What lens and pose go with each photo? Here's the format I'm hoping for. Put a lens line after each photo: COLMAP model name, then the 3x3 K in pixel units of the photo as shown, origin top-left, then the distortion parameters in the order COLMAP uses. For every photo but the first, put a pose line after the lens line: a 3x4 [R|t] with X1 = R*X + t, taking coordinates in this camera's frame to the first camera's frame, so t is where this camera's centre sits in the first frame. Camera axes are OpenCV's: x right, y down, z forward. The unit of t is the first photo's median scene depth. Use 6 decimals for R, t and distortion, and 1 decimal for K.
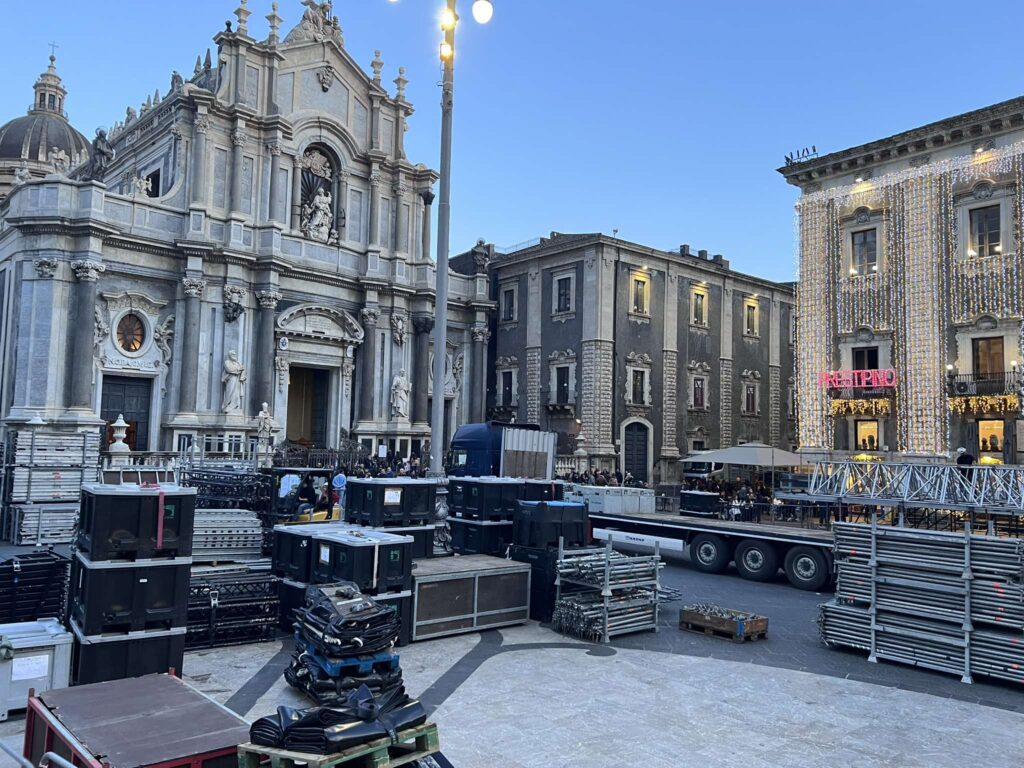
lens RADIAL K [[766.9, 0, 516.0], [0, 766.9, 388.0], [0, 0, 1]] dist [0.053530, -0.059075]
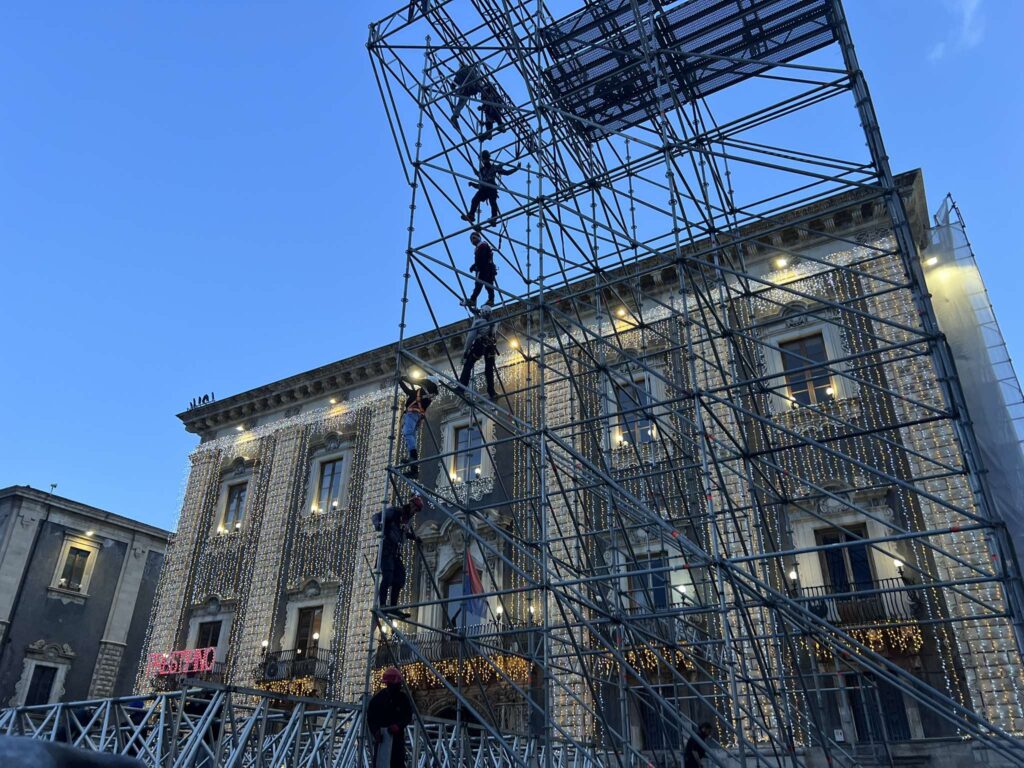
lens RADIAL K [[766.9, 0, 516.2], [0, 766.9, 373.0], [0, 0, 1]] dist [0.053530, -0.059075]
pose [[0.949362, 0.142241, 0.280143, 0.463028], [-0.009706, 0.904500, -0.426362, 0.050835], [-0.314035, 0.402053, 0.860079, 0.093949]]
